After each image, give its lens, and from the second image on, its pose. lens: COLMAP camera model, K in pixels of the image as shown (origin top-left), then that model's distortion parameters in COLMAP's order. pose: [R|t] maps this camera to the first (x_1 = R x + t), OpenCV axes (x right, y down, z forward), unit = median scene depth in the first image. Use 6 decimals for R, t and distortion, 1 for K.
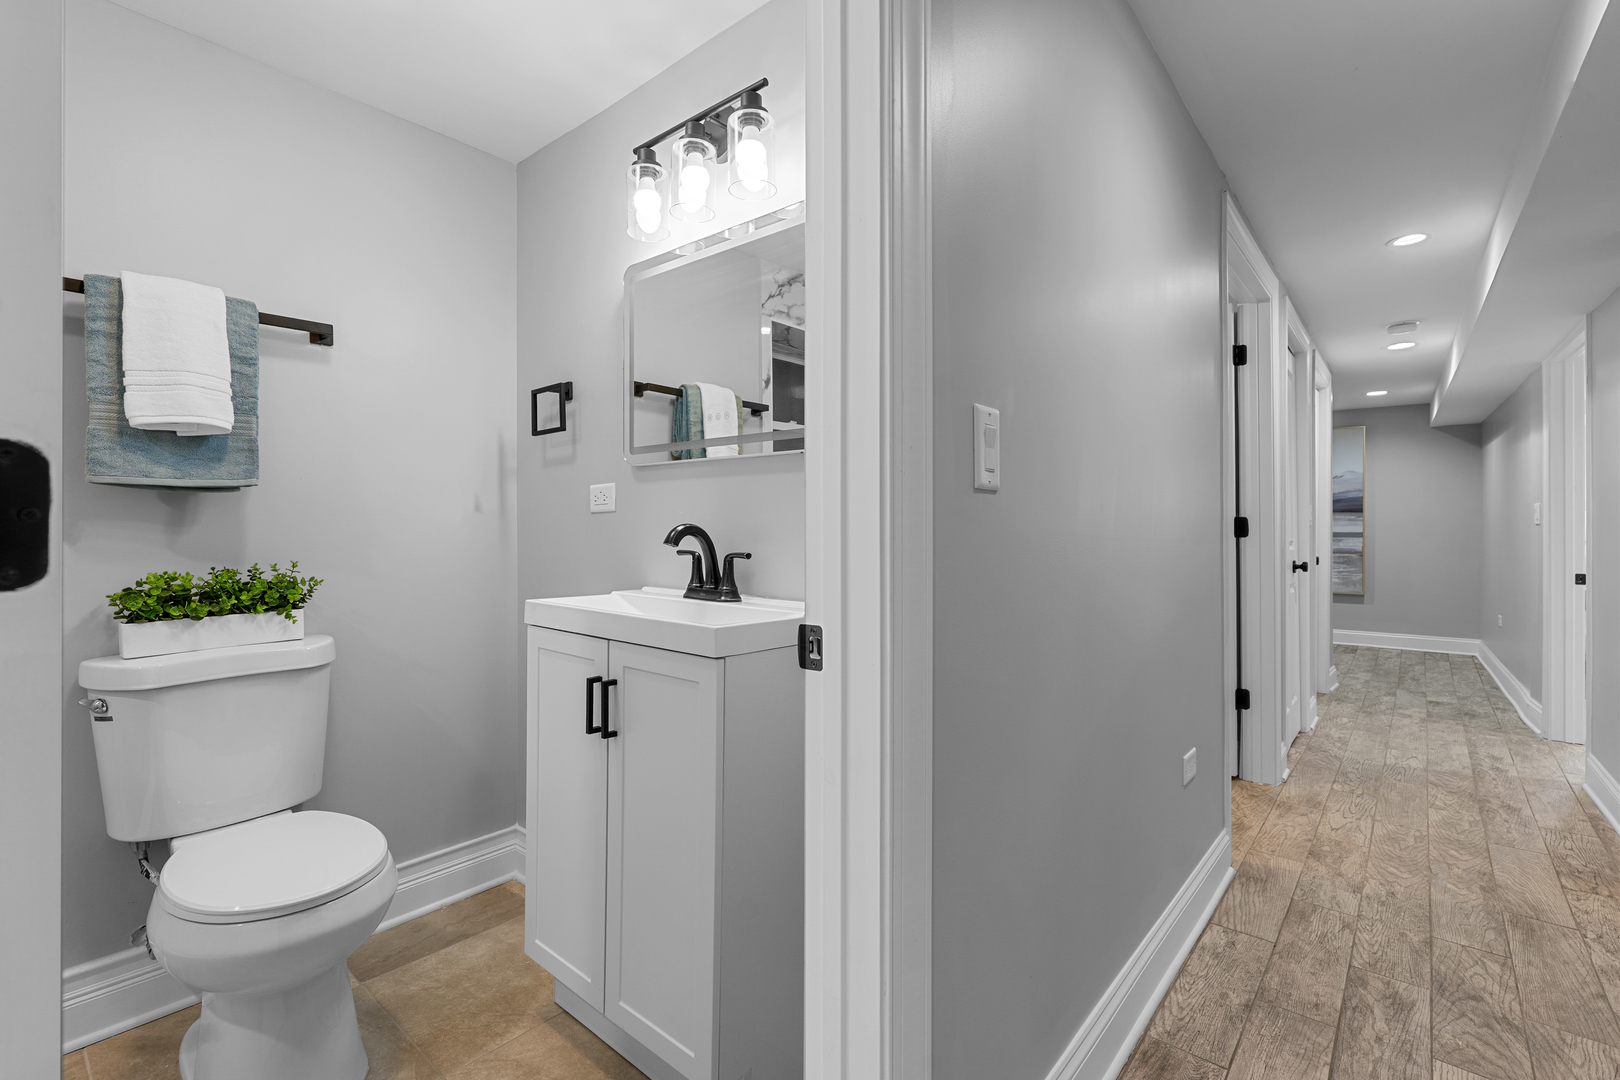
lens RADIAL K [[736.2, 0, 803.7], [0, 736.2, 530.5], [0, 0, 1]] dist [-0.005062, 0.000272]
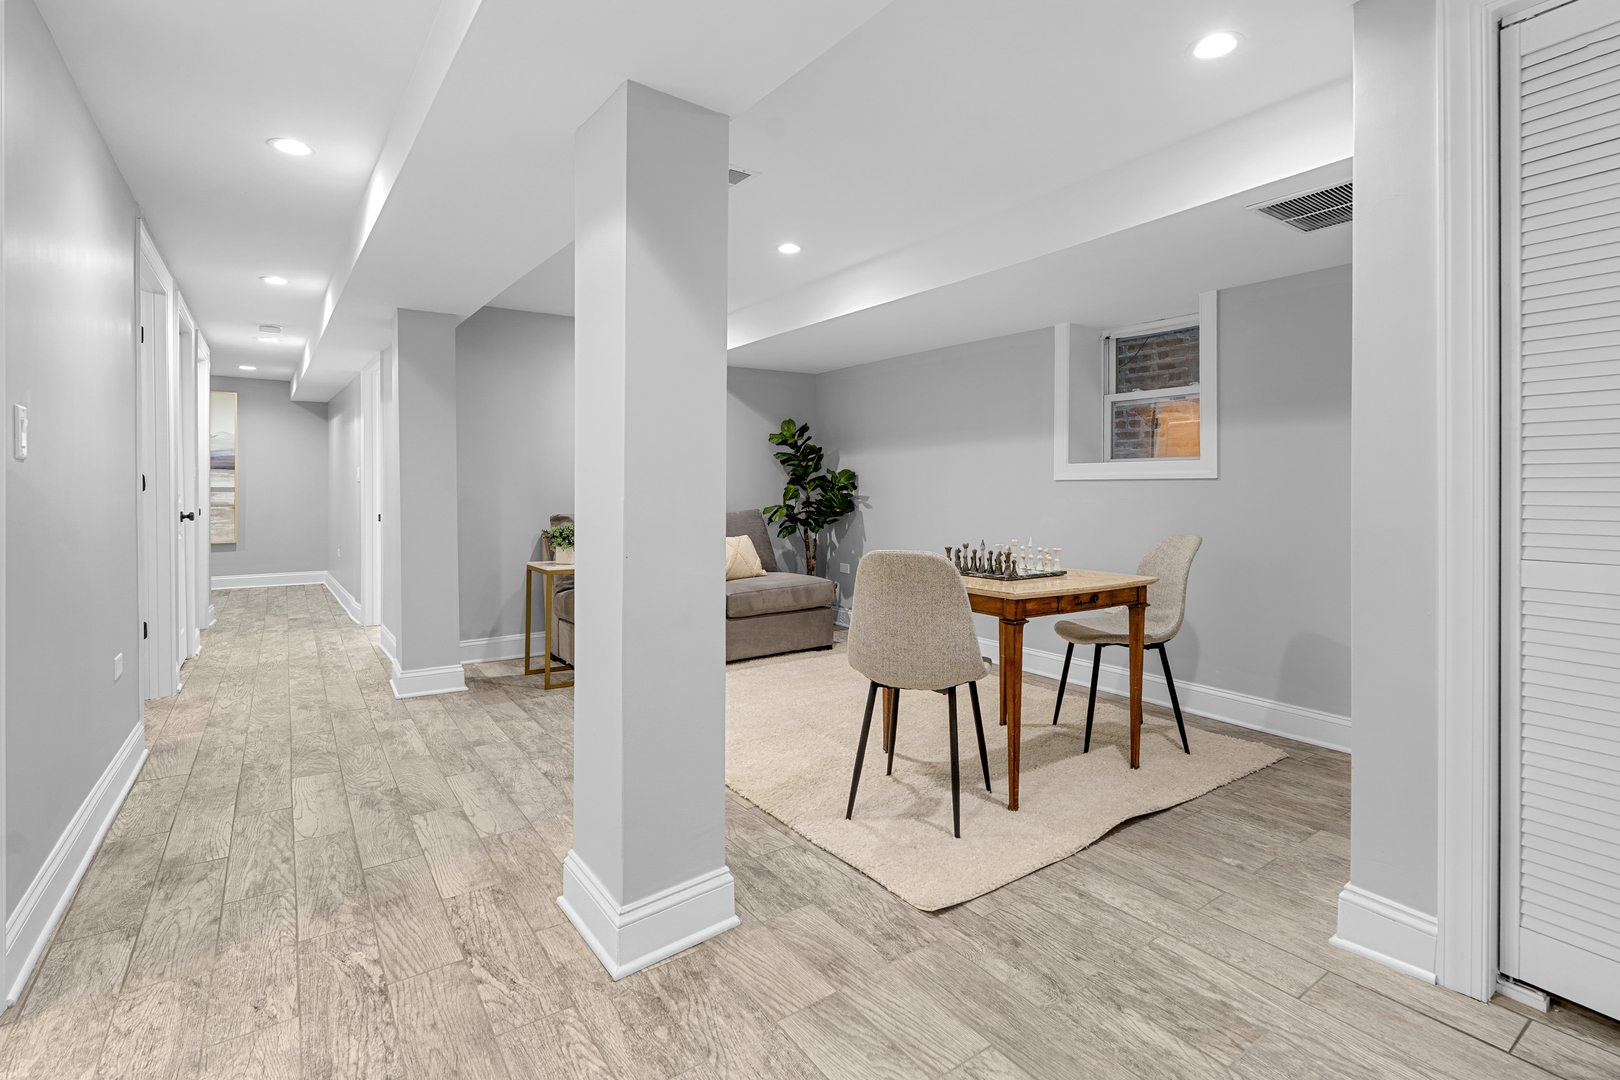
lens RADIAL K [[762.9, 0, 813.5], [0, 762.9, 489.8], [0, 0, 1]] dist [0.000655, 0.000389]
pose [[0.260861, -0.004082, 0.965368, -0.253885], [-0.001280, 0.999989, 0.004574, -0.000320], [-0.965375, -0.002429, 0.260853, -0.300153]]
